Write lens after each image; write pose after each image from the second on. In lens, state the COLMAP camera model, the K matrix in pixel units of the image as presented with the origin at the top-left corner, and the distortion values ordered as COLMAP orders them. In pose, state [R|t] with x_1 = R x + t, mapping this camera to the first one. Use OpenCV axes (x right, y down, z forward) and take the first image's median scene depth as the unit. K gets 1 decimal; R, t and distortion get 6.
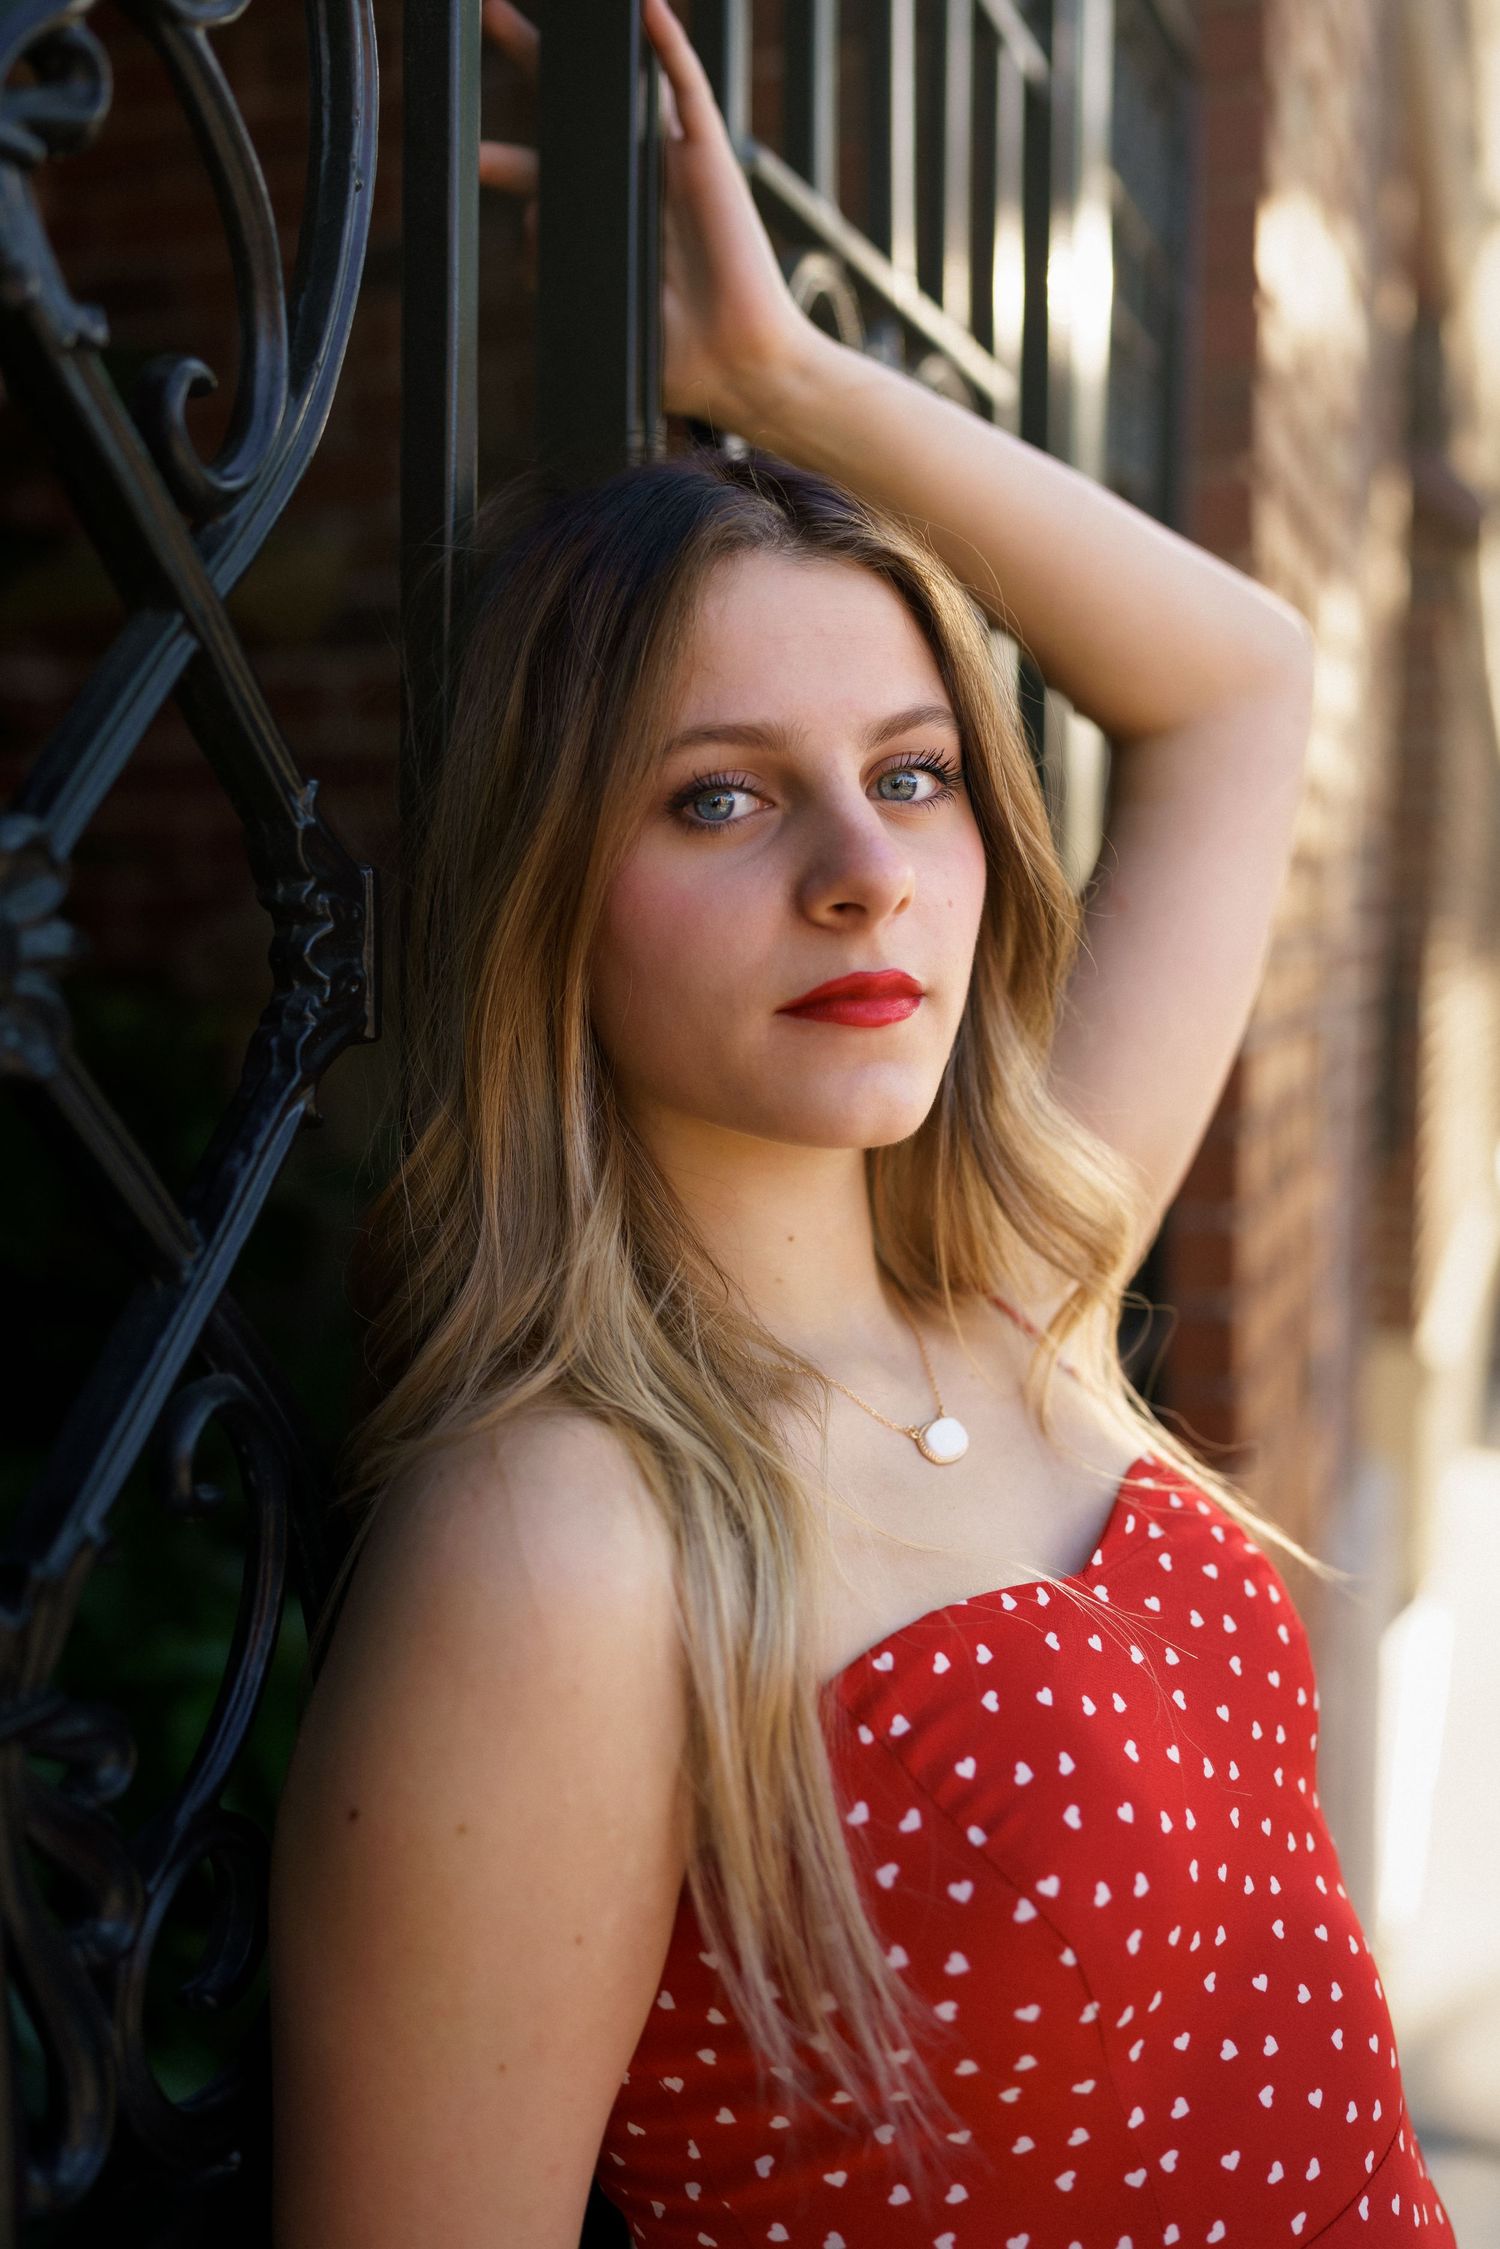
lens RADIAL K [[2239.0, 0, 750.8], [0, 2239.0, 1135.1], [0, 0, 1]] dist [0.007377, 0.006922]
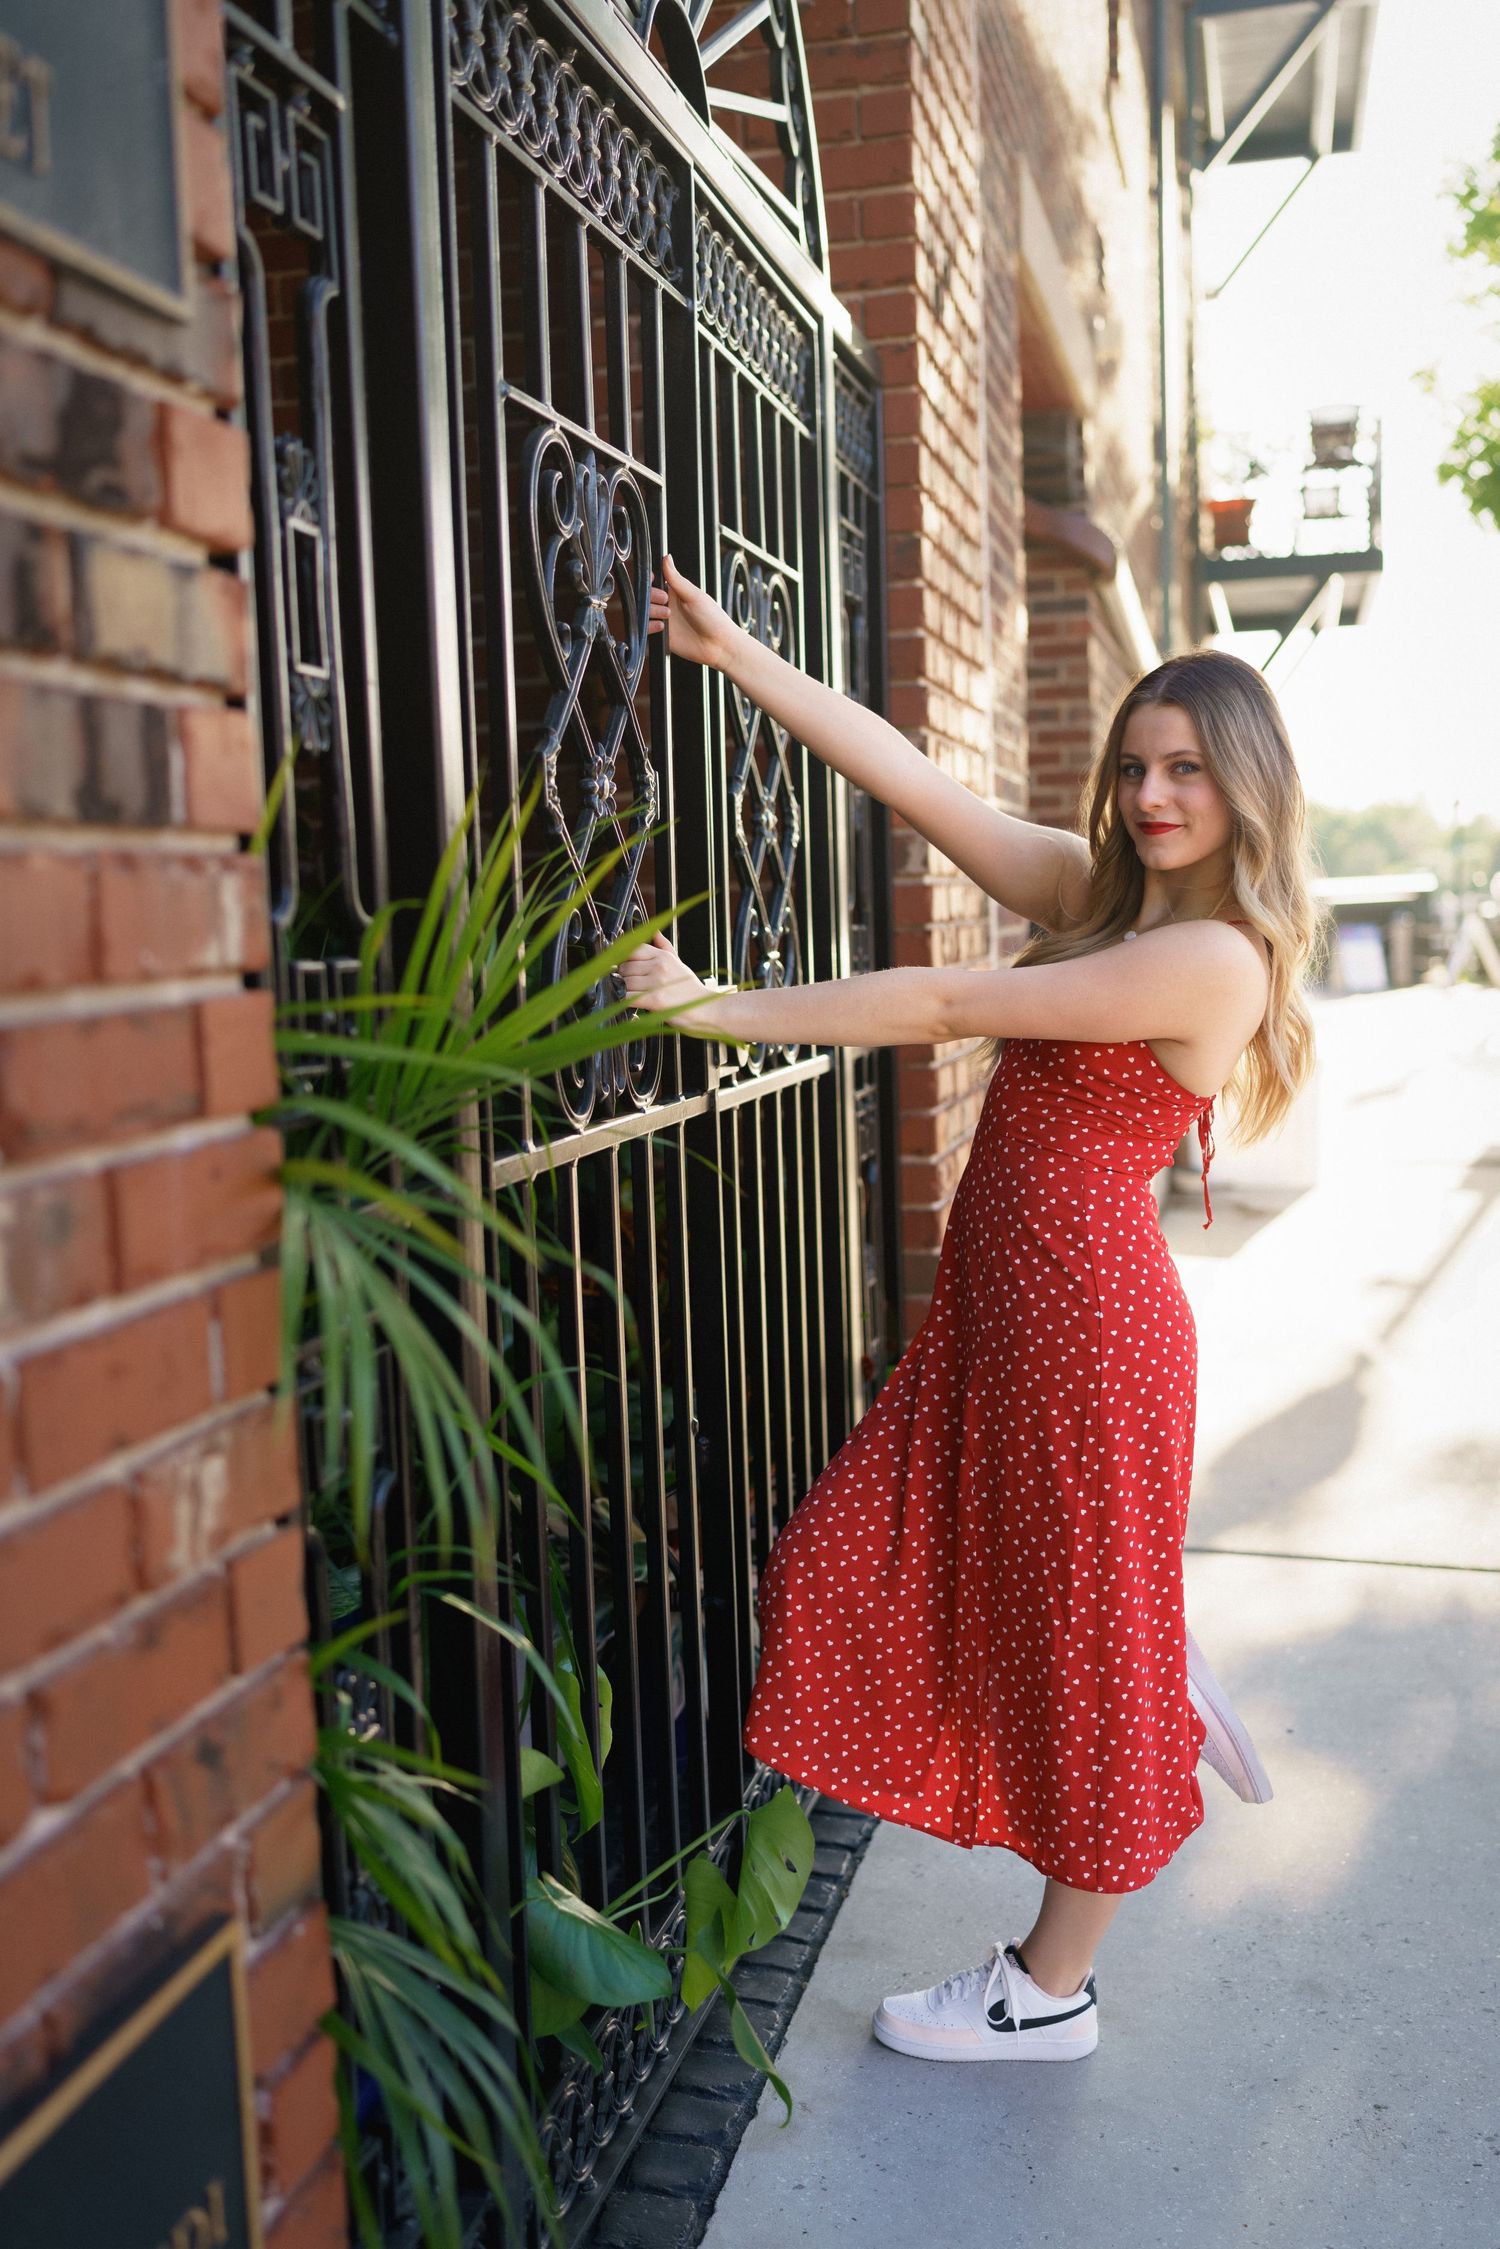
lens RADIAL K [[2121.6, 0, 720.7], [0, 2121.6, 1137.7], [0, 0, 1]] dist [0.002964, 0.003263]
pose [[0.995509, -0.046078, 0.082700, -0.368249], [0.044666, 0.998824, 0.018845, 0.419070], [-0.083471, -0.015067, 0.996396, -2.478949]]
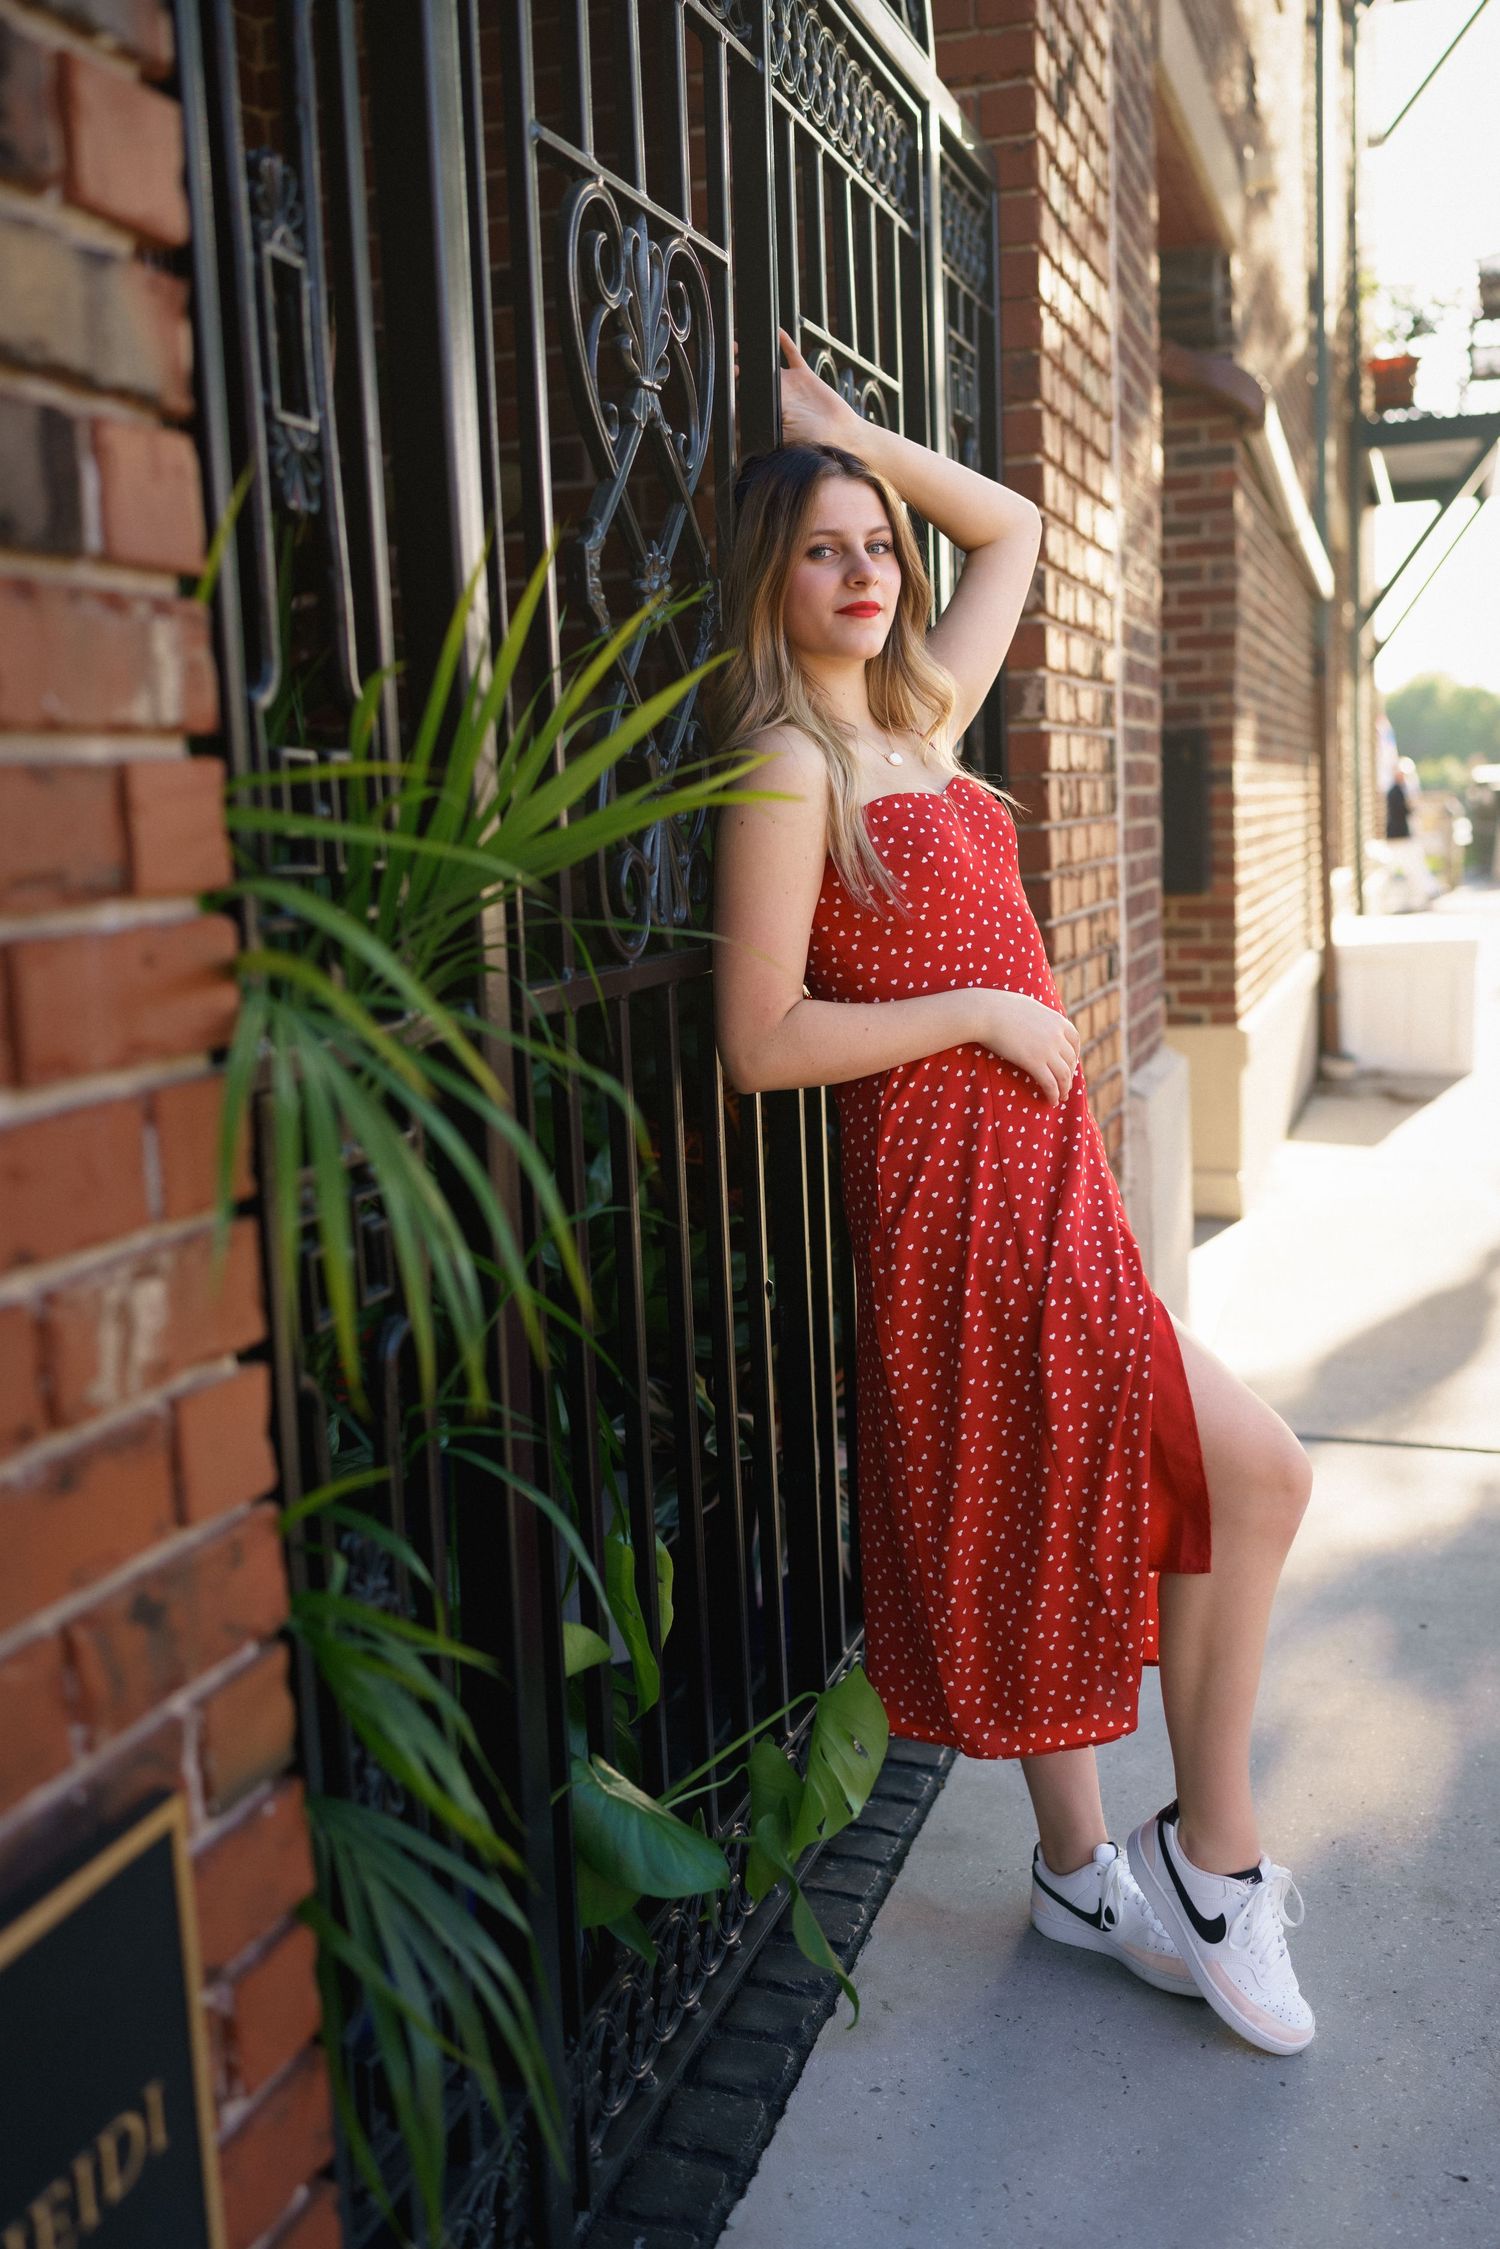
lens RADIAL K [[2121.6, 0, 720.7], [0, 2121.6, 1137.7], [0, 0, 1]] dist [0.002964, 0.003263]
pose [[0.998767, -0.048236, 0.011704, -0.244223], [0.047406, 0.996886, 0.063018, 0.517863], [-0.014707, -0.062386, 0.997944, -2.239936]]
